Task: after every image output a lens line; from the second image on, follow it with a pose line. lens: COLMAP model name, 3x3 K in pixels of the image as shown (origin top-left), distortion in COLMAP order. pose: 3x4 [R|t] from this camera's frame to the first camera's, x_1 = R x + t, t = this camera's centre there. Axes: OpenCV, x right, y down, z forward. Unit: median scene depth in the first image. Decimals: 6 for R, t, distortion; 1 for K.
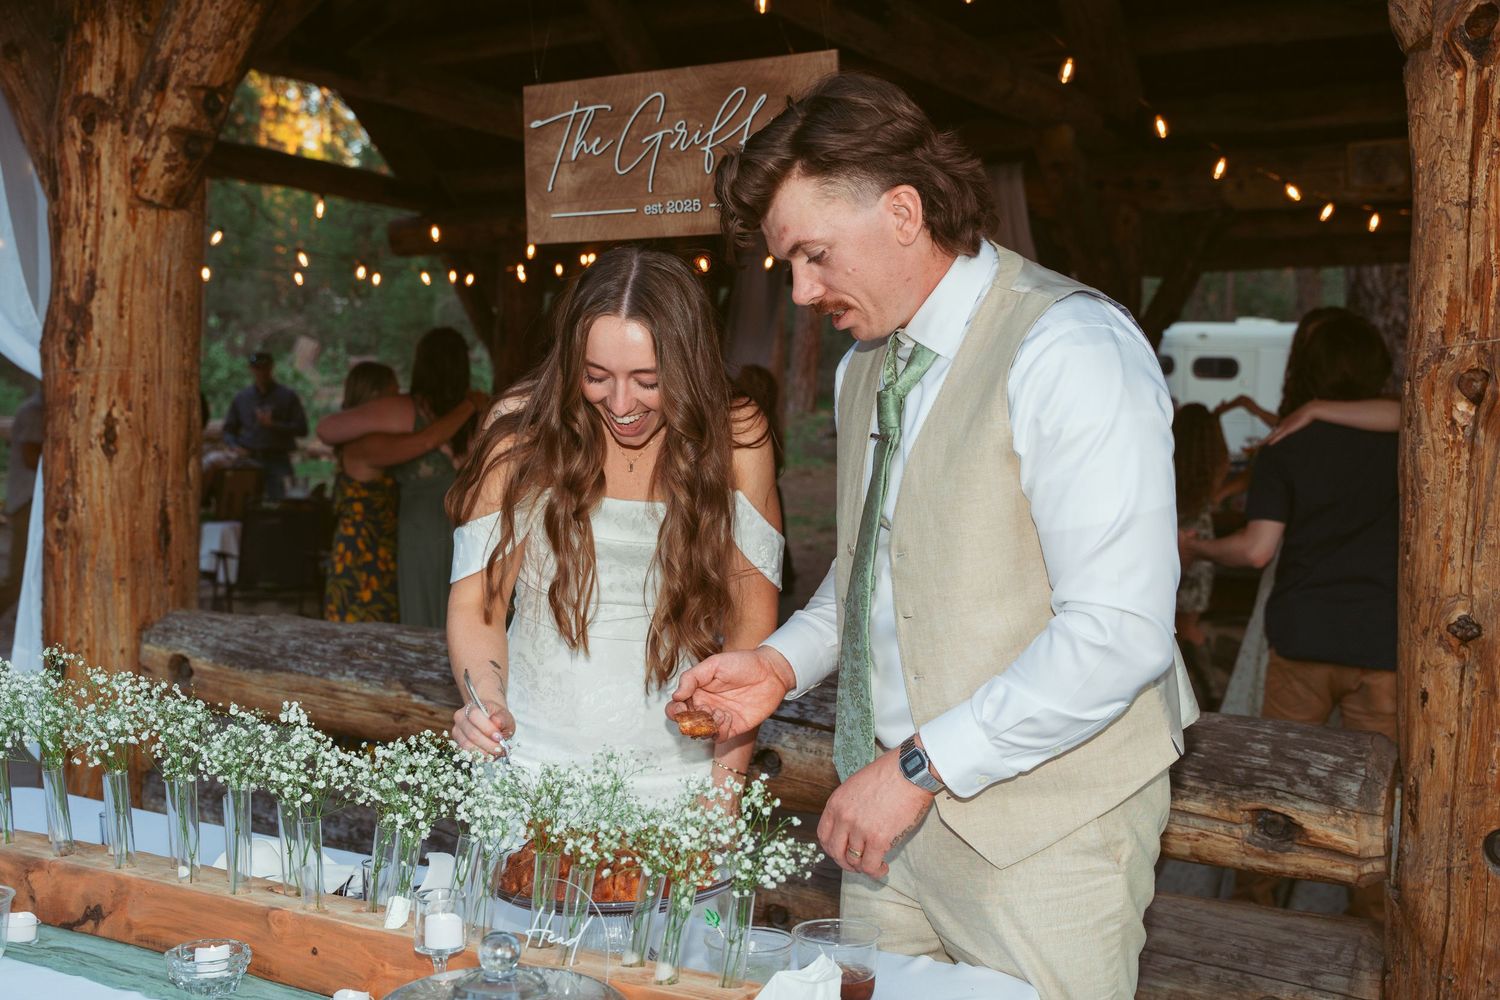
lens RADIAL K [[1660.0, 0, 741.3], [0, 1660.0, 495.2], [0, 0, 1]] dist [-0.003453, 0.023631]
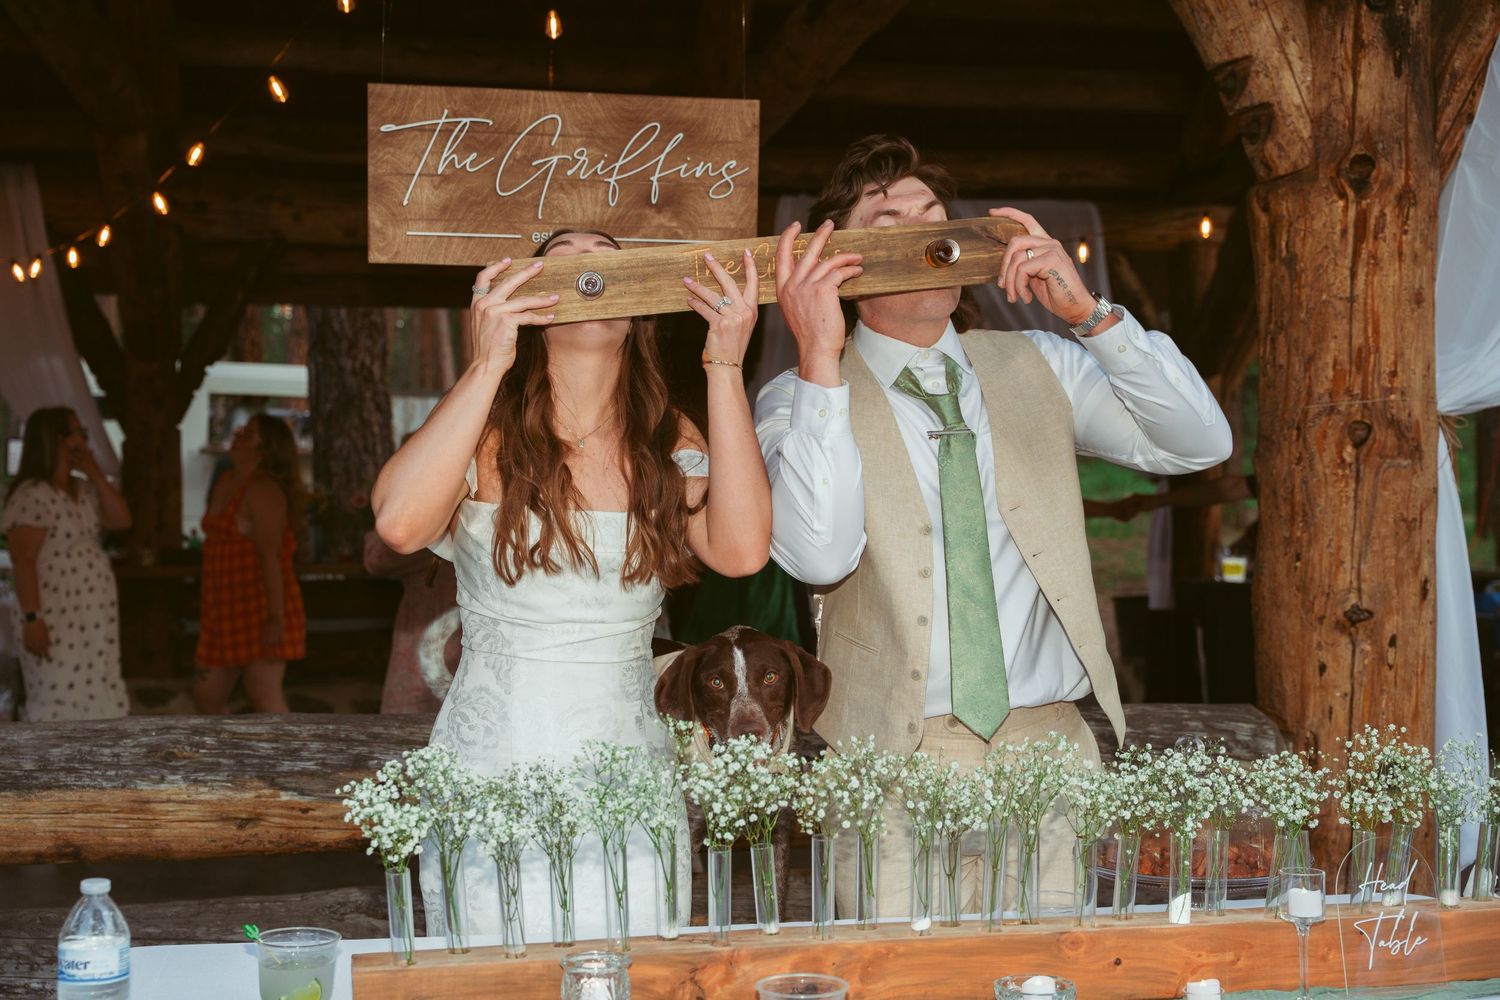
lens RADIAL K [[1853.2, 0, 748.5], [0, 1853.2, 507.6], [0, 0, 1]] dist [0.001727, 0.044957]
pose [[0.742688, -0.018949, 0.669370, -0.919876], [0.034599, 0.999350, -0.010098, -0.007346], [-0.668744, 0.030659, 0.742861, 0.206782]]
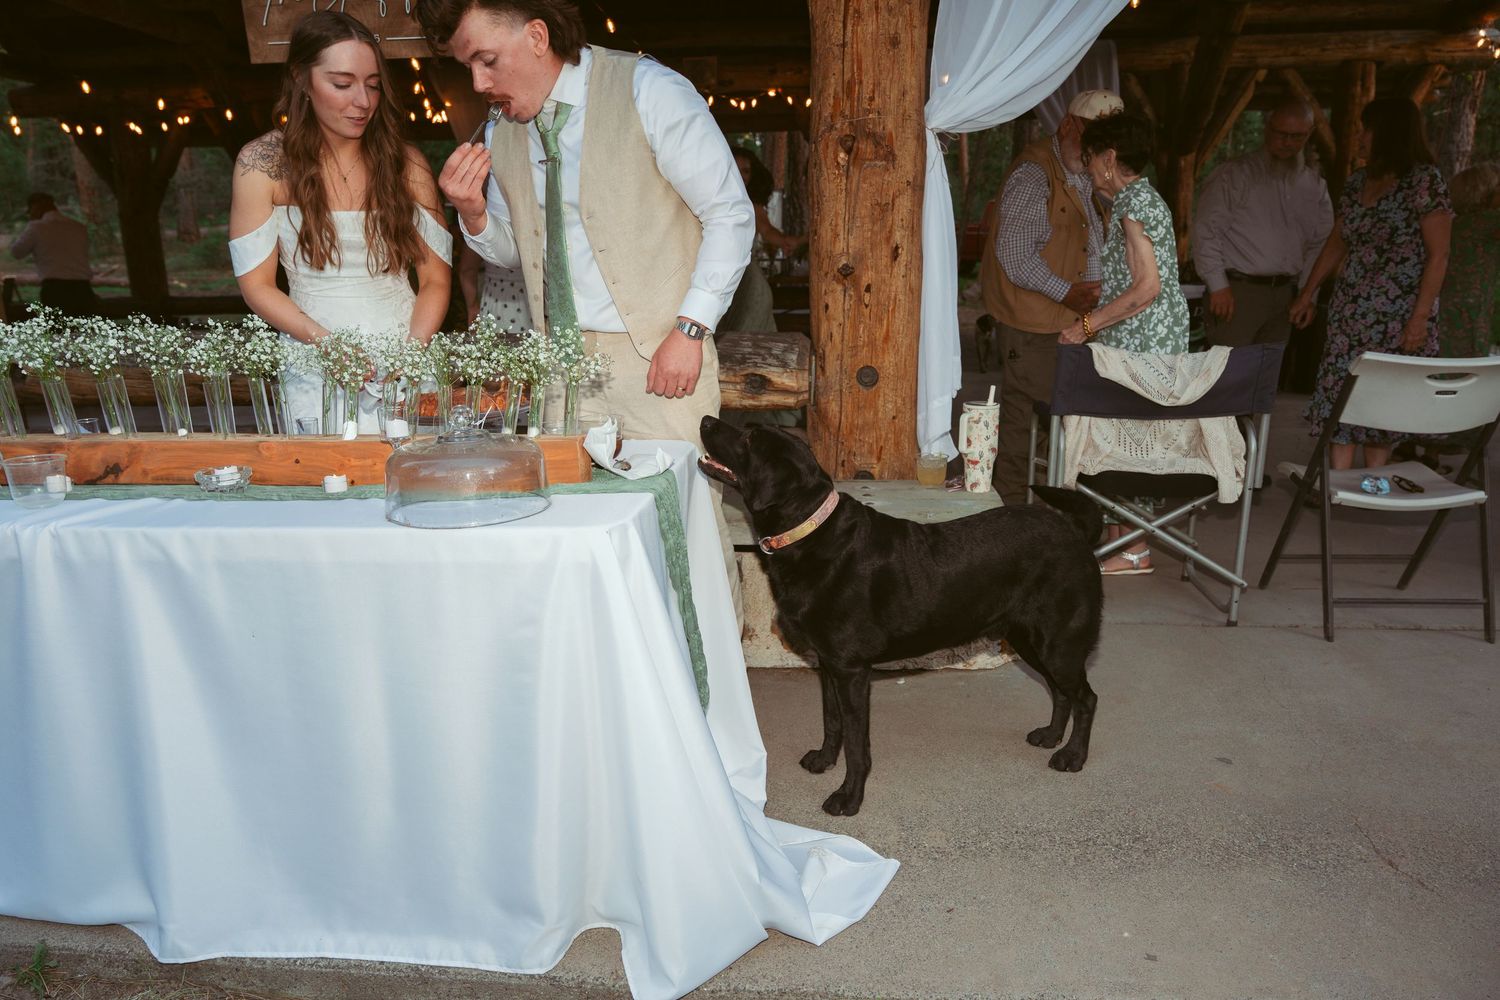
lens RADIAL K [[980.0, 0, 750.0], [0, 980.0, 500.0], [0, 0, 1]] dist [-0.005720, -0.004285]
pose [[0.903563, -0.129432, 0.408439, -0.191497], [0.043173, 0.975932, 0.213757, 0.092072], [-0.426275, -0.175509, 0.887404, -0.059656]]
